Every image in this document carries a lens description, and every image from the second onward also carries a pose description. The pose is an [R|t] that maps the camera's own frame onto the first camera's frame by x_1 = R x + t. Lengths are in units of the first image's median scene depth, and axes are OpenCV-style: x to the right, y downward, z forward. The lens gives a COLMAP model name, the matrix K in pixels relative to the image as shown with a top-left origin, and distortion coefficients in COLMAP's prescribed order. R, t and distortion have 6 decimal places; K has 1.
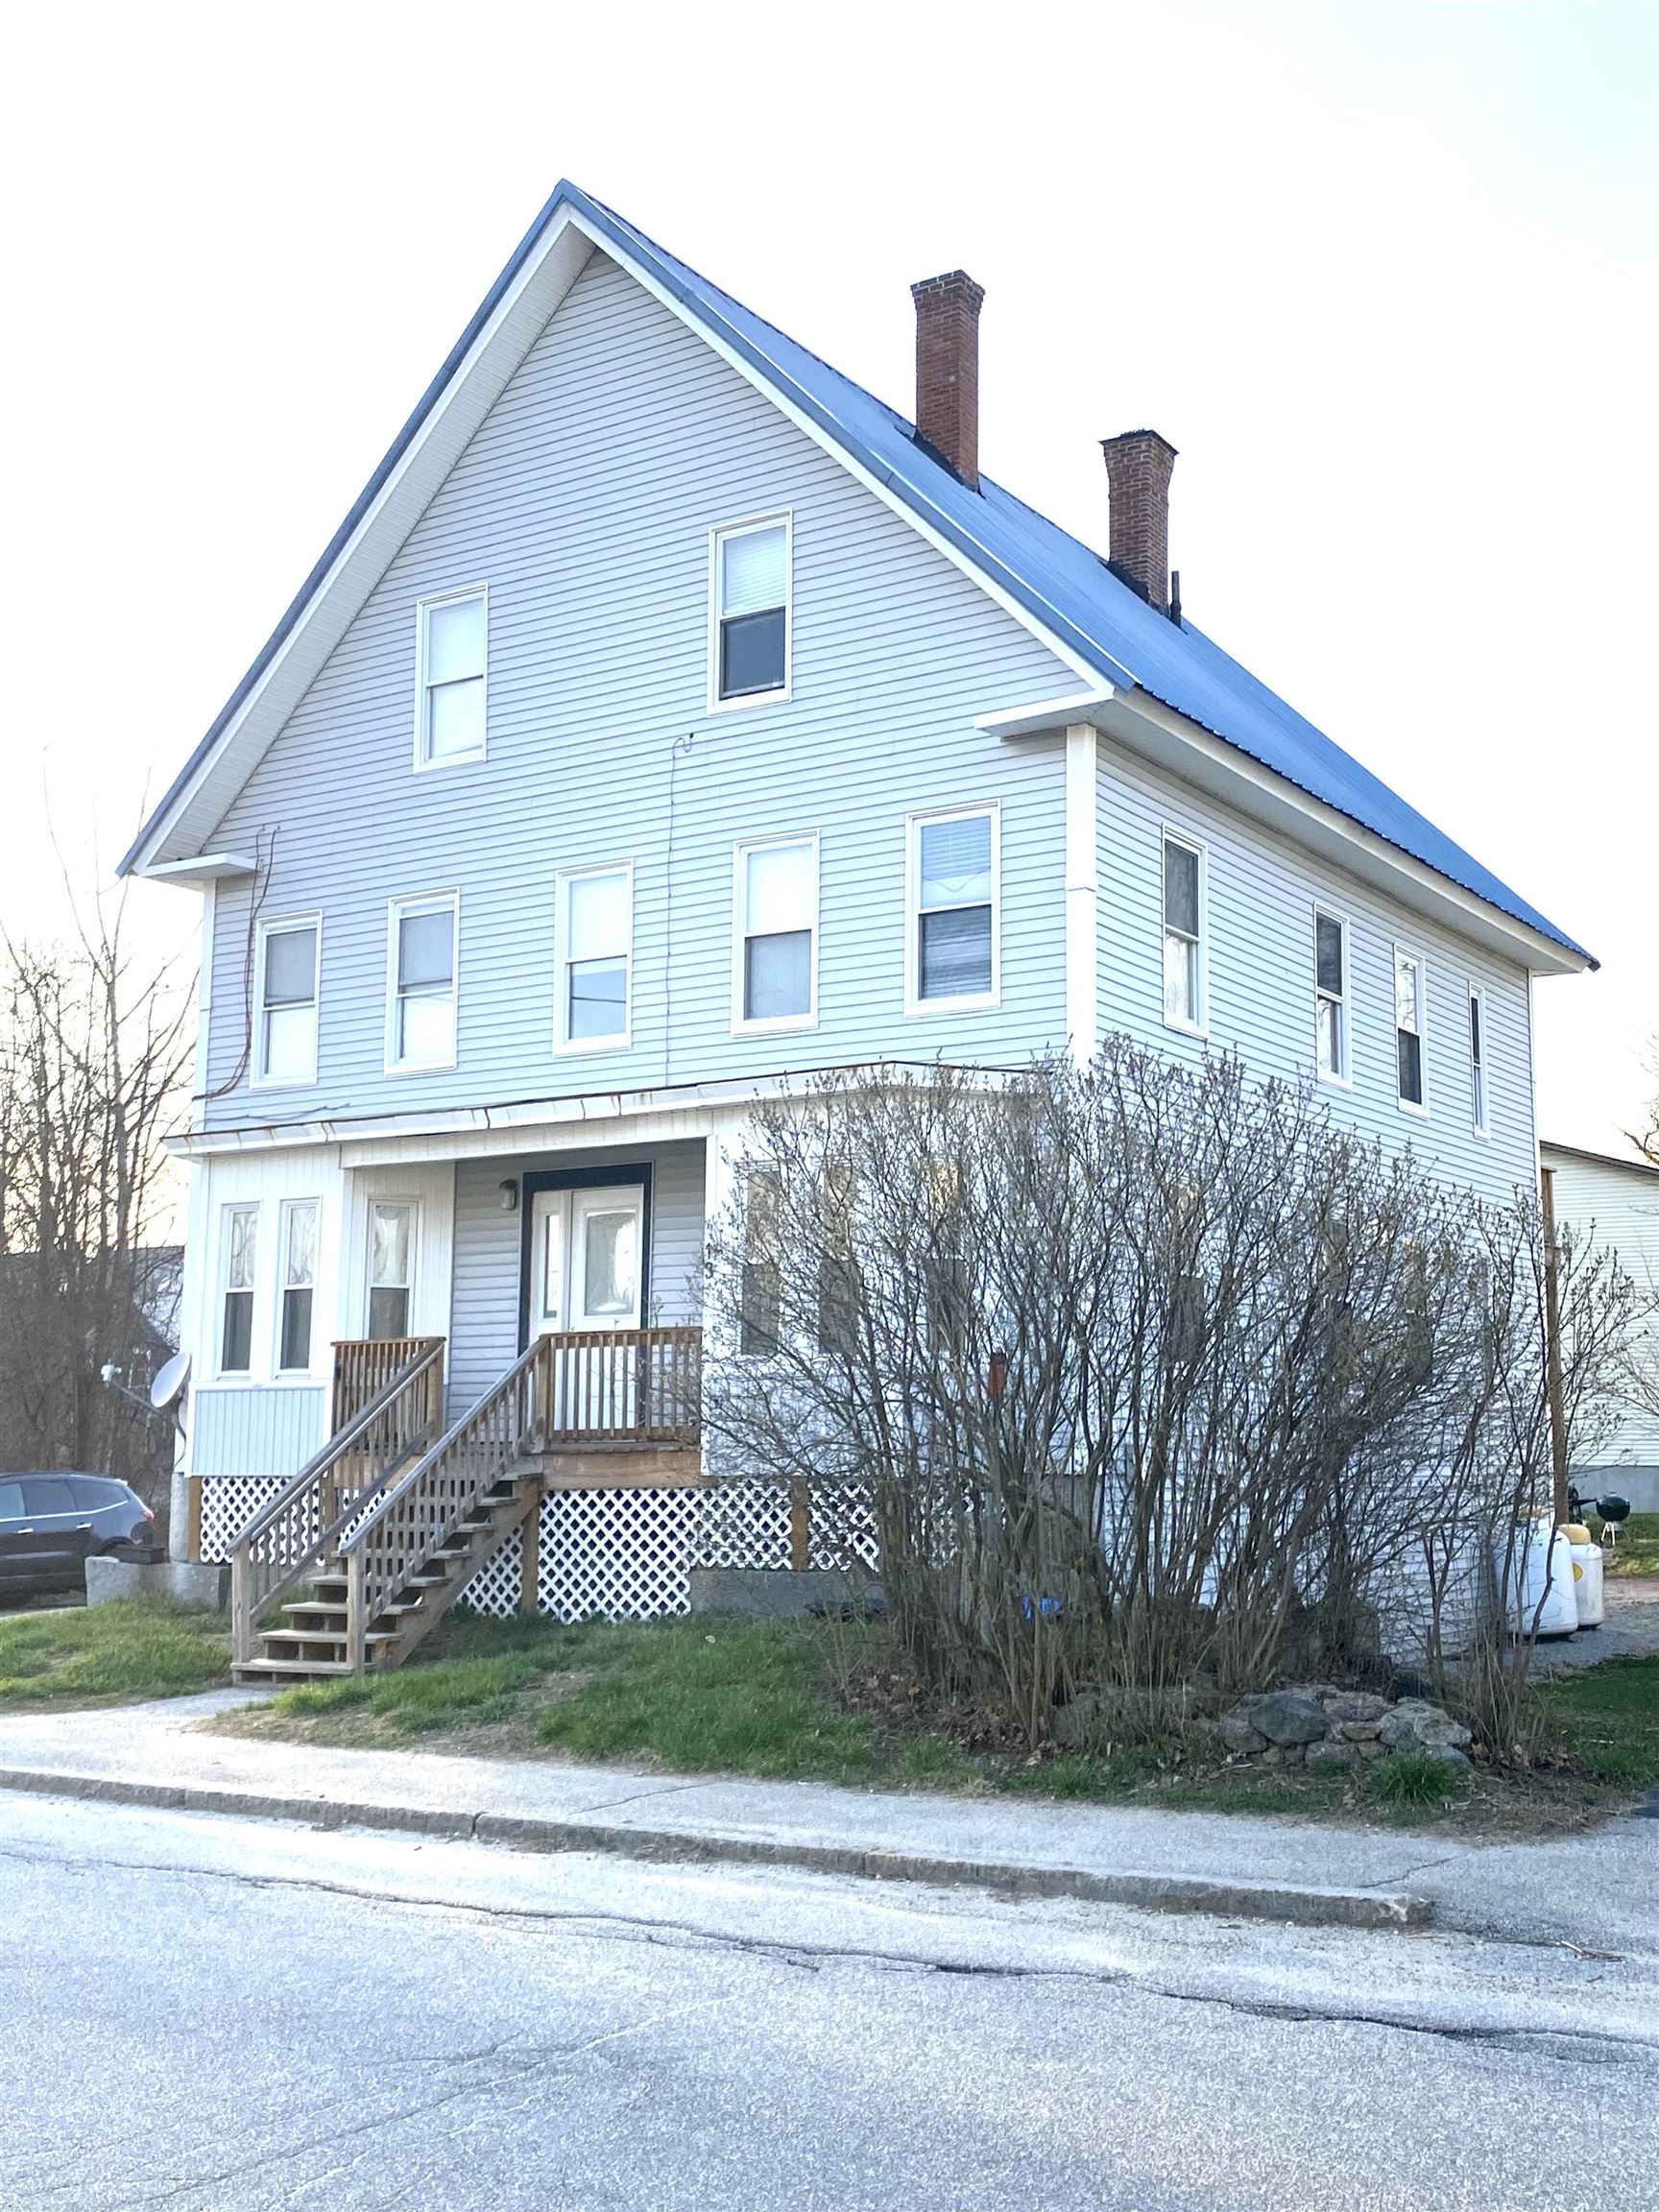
lens RADIAL K [[2430.1, 0, 829.5], [0, 2430.1, 1106.0], [0, 0, 1]] dist [0.071093, -0.009148]
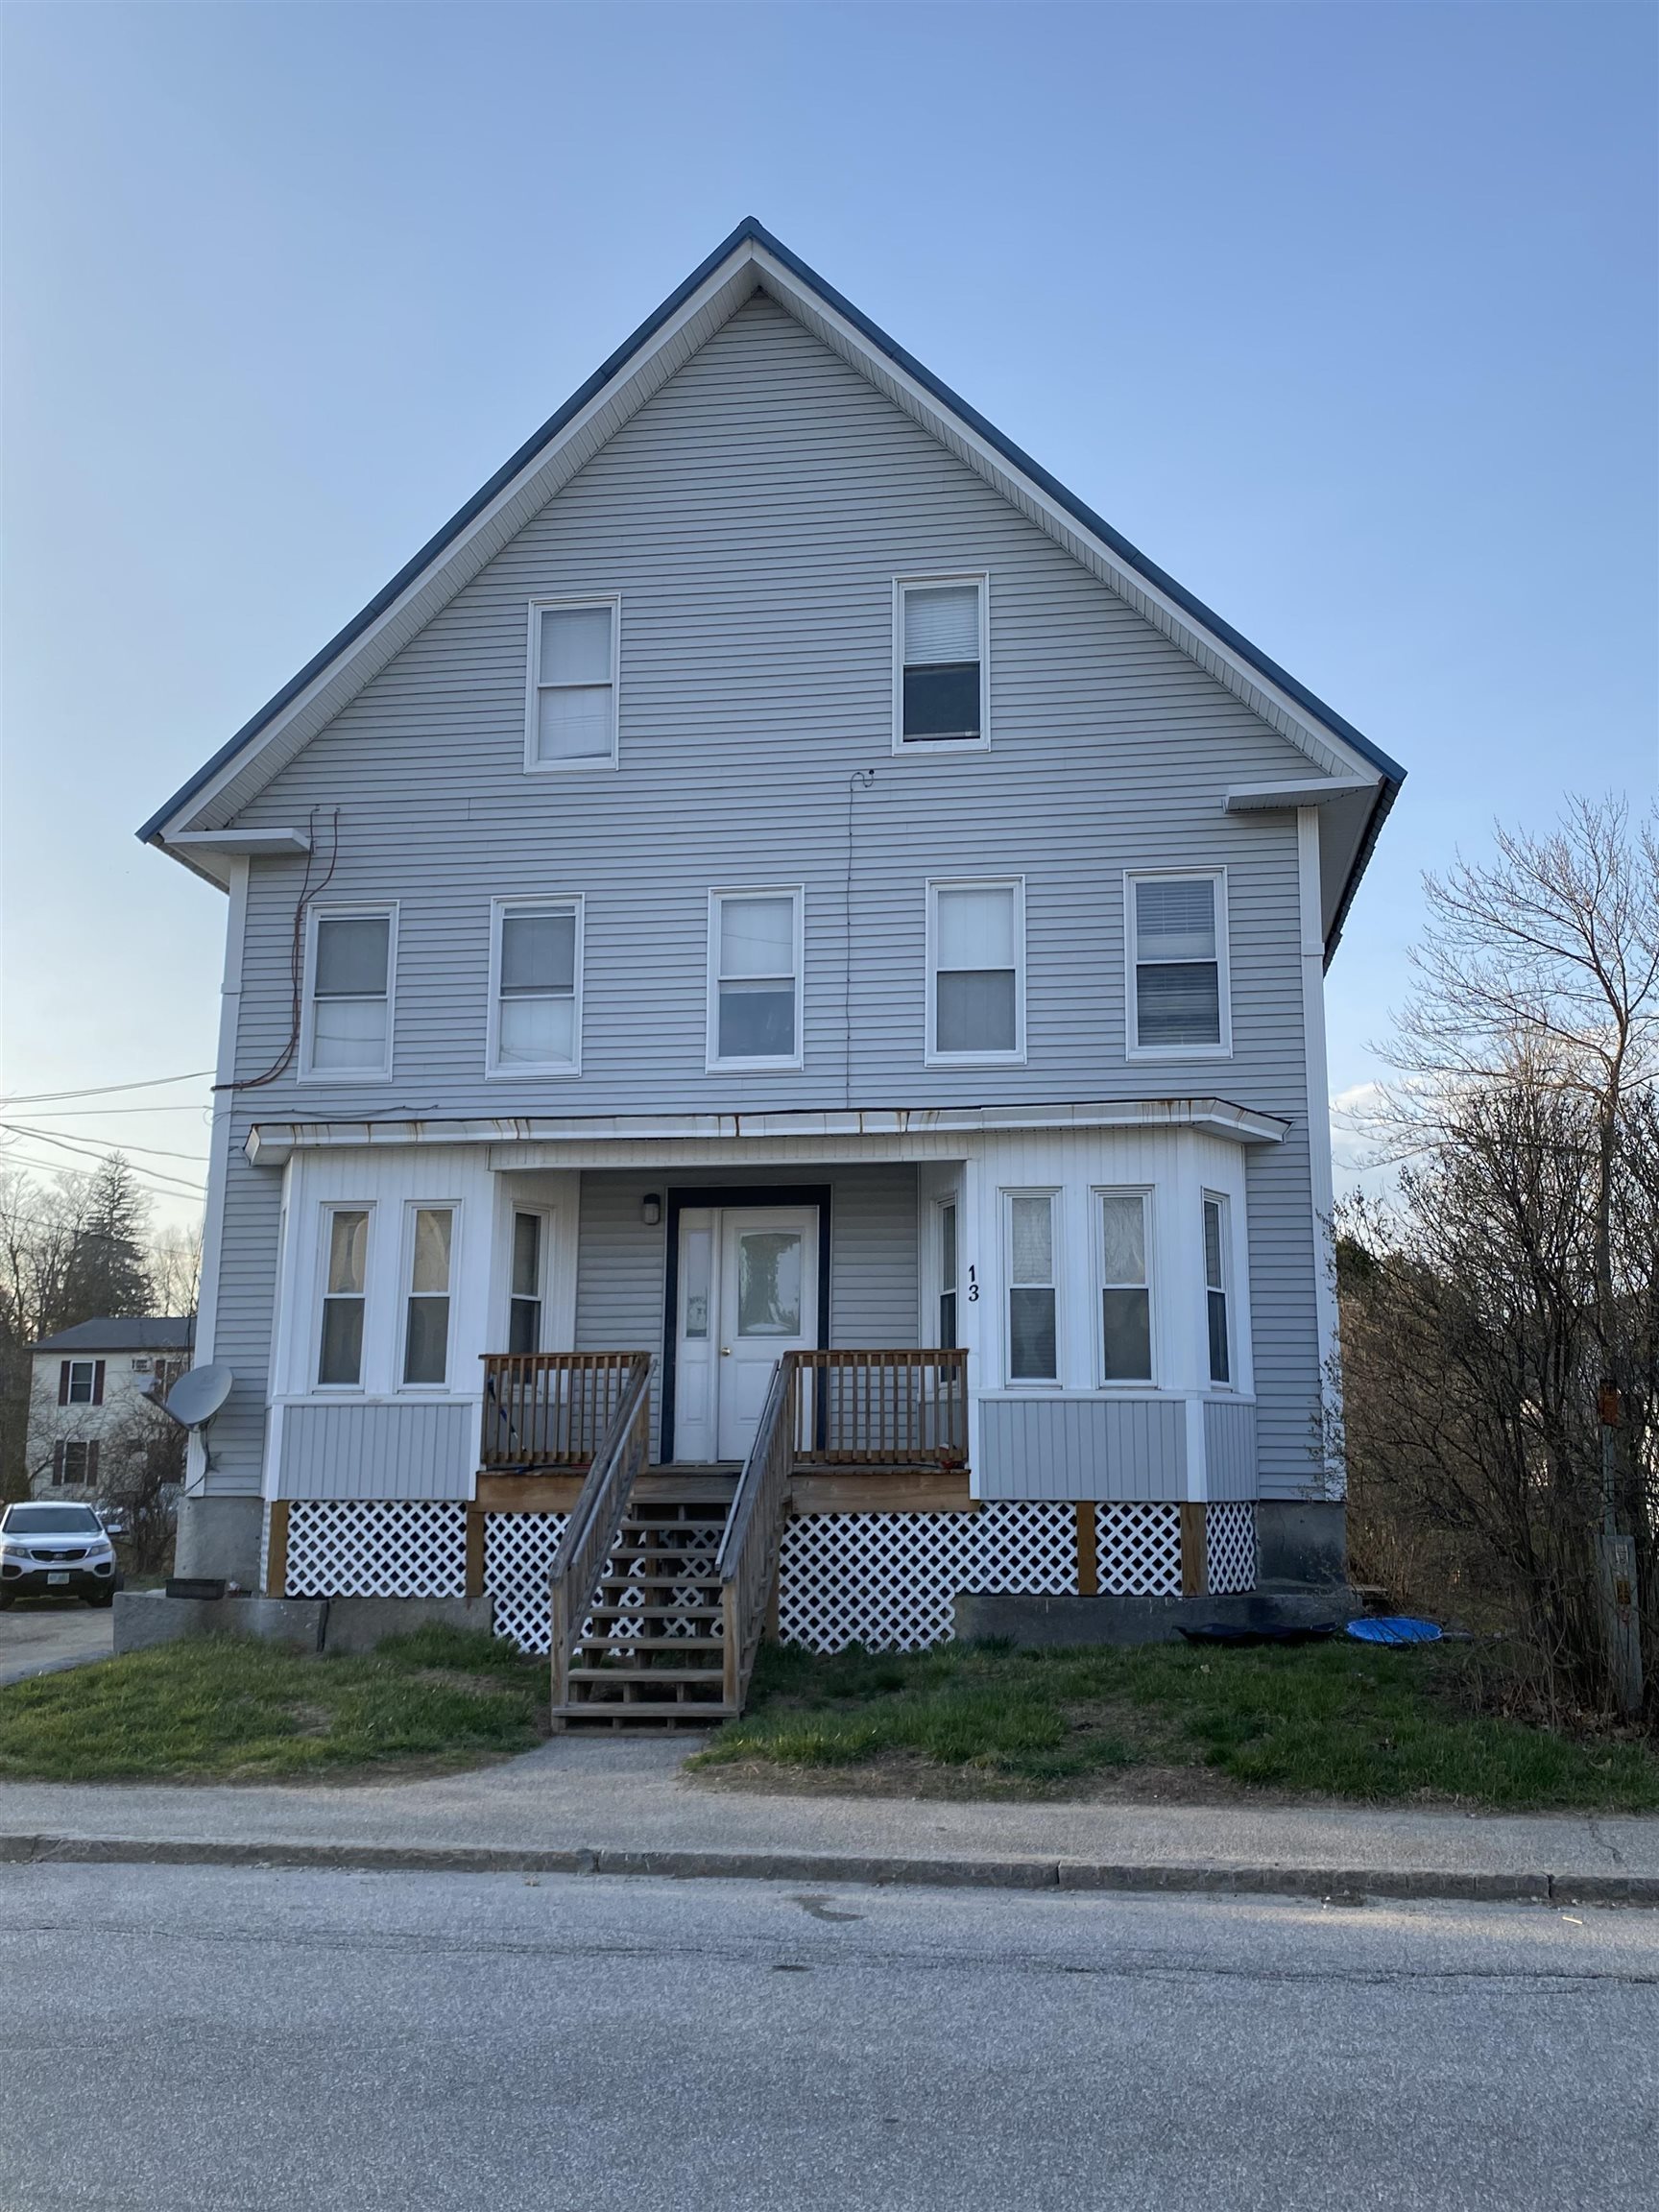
lens RADIAL K [[1982.5, 0, 811.5], [0, 1982.5, 1112.7], [0, 0, 1]] dist [0.155199, -0.468843]
pose [[0.913541, 0.079730, 0.398855, -0.404286], [-0.061988, 0.996436, -0.057207, 0.040506], [-0.401994, 0.027537, 0.915228, 0.248516]]
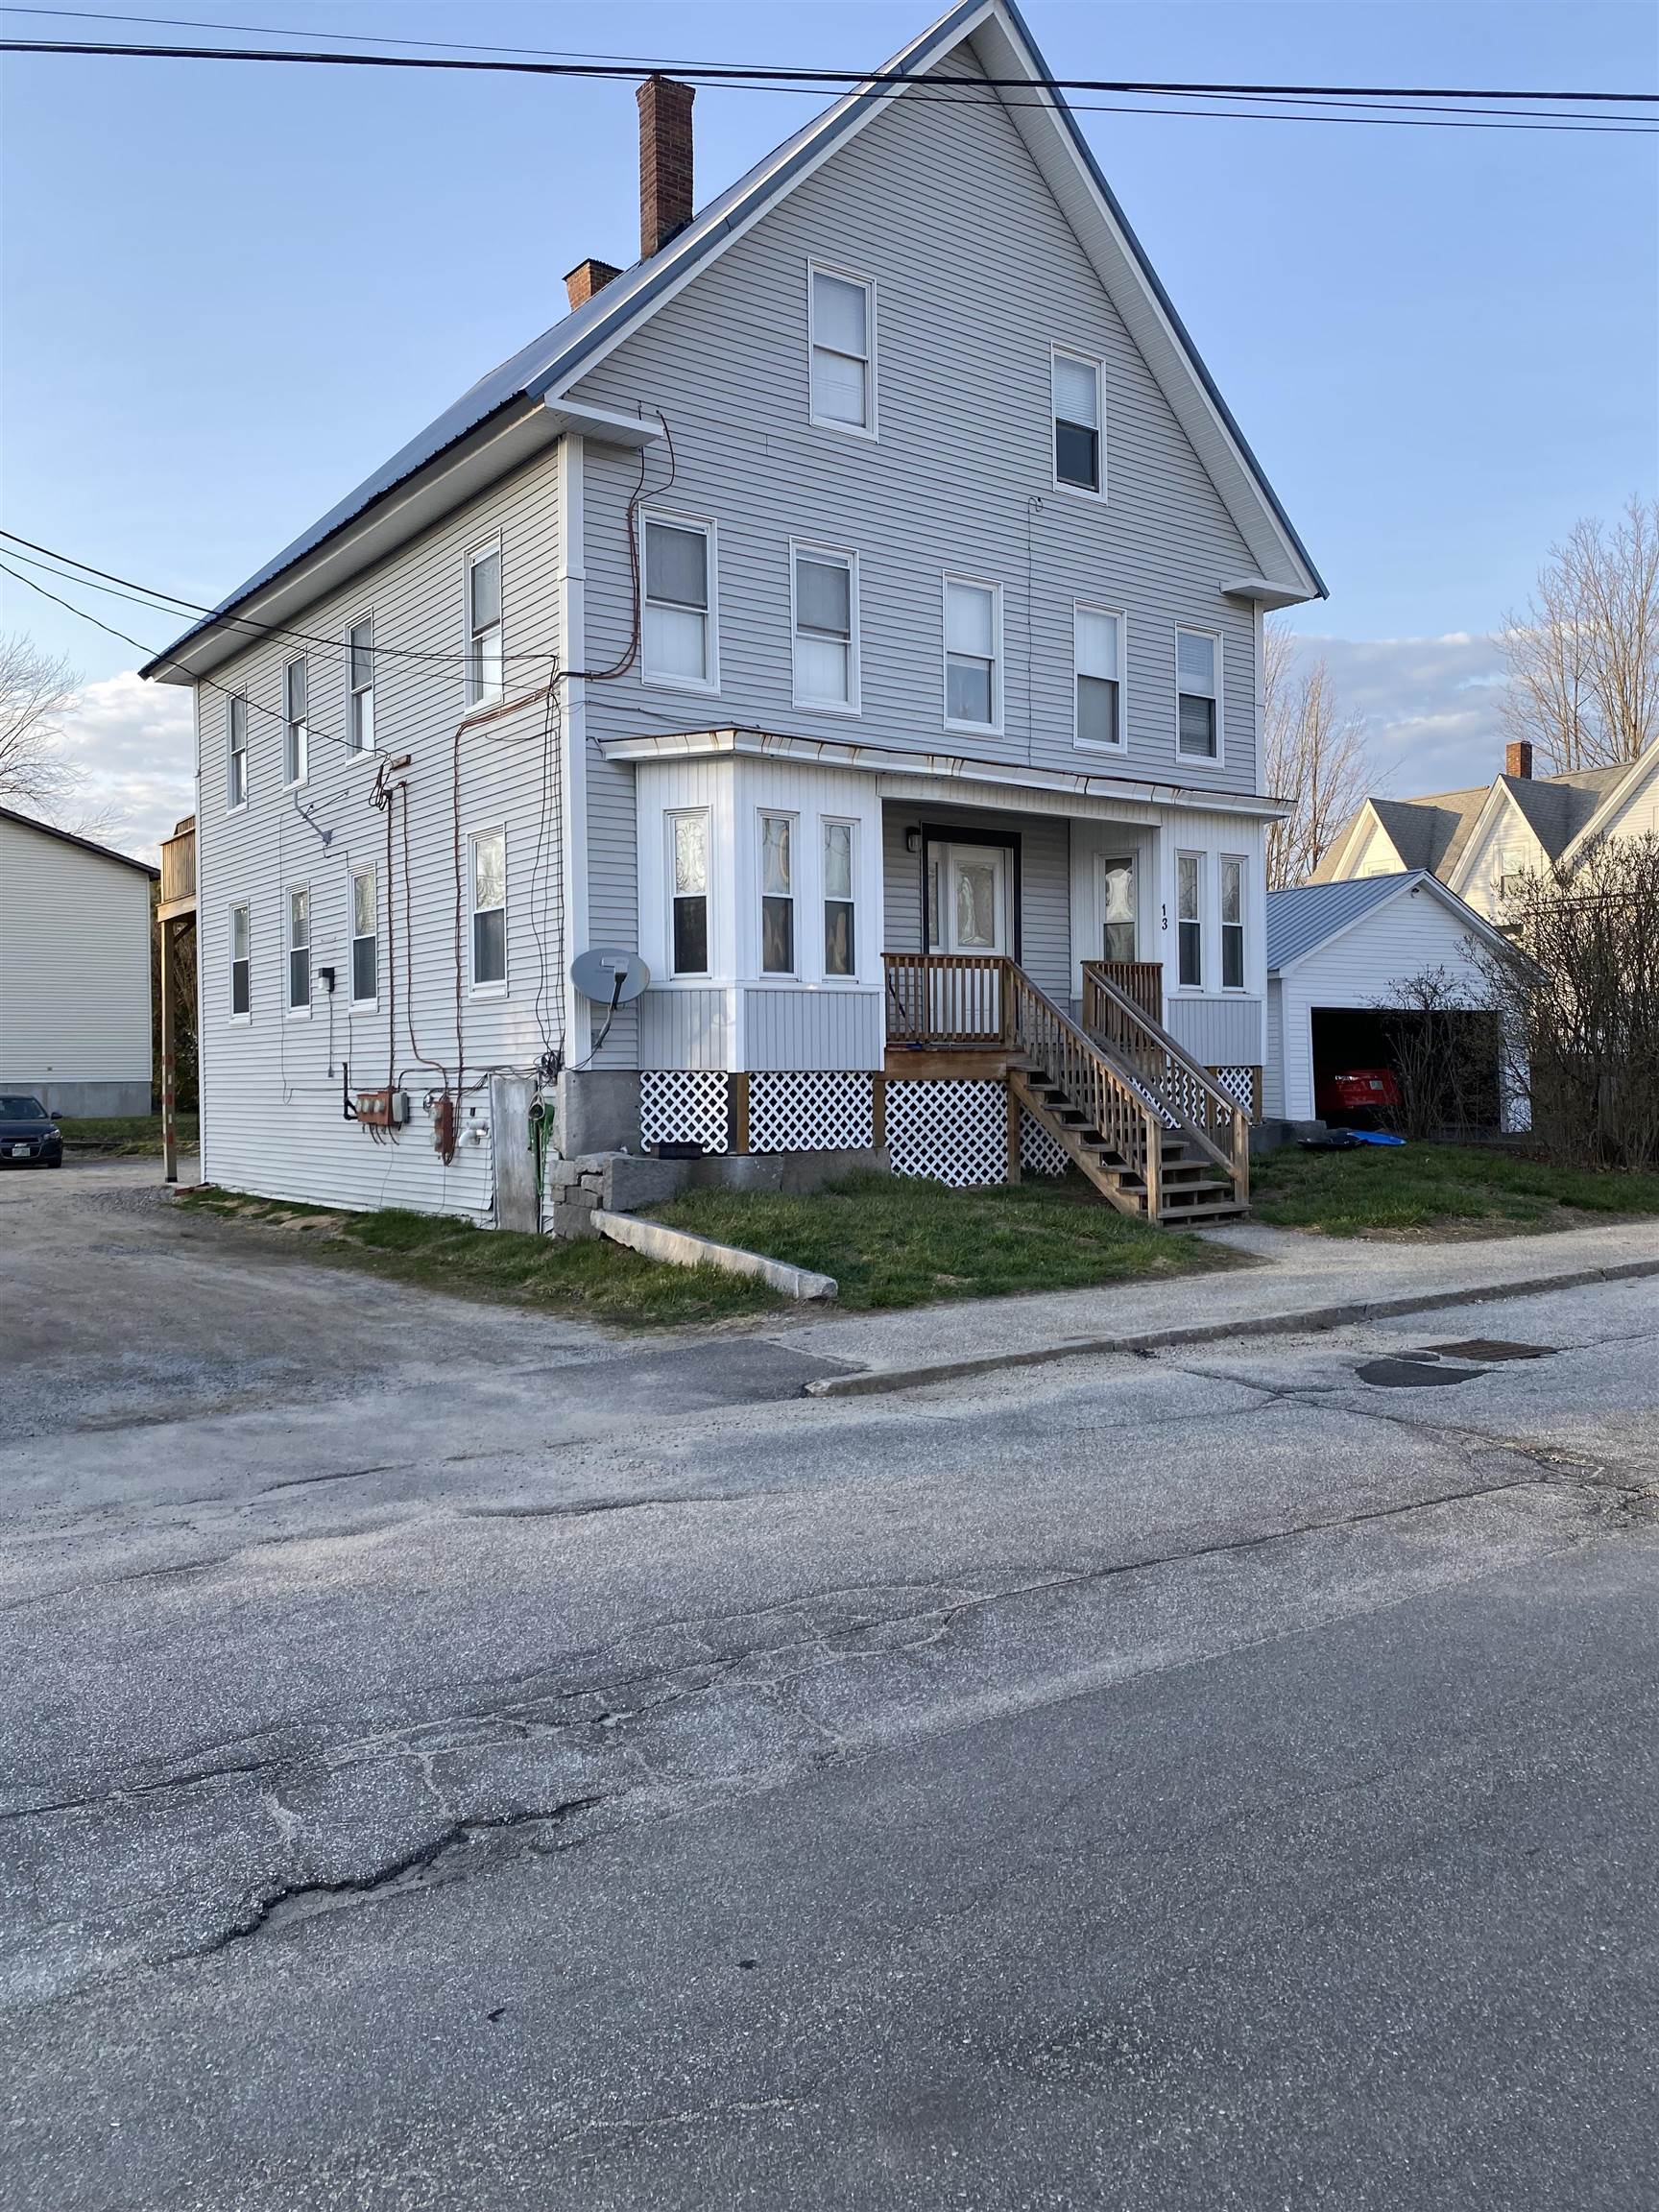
lens RADIAL K [[1683.5, 0, 829.5], [0, 1683.5, 1106.0], [0, 0, 1]] dist [0.169778, -0.514478]
pose [[0.349954, -0.021931, 0.936510, -0.951910], [-0.122781, 0.990028, 0.069065, 0.117074], [-0.928686, -0.139155, 0.343771, 0.751811]]
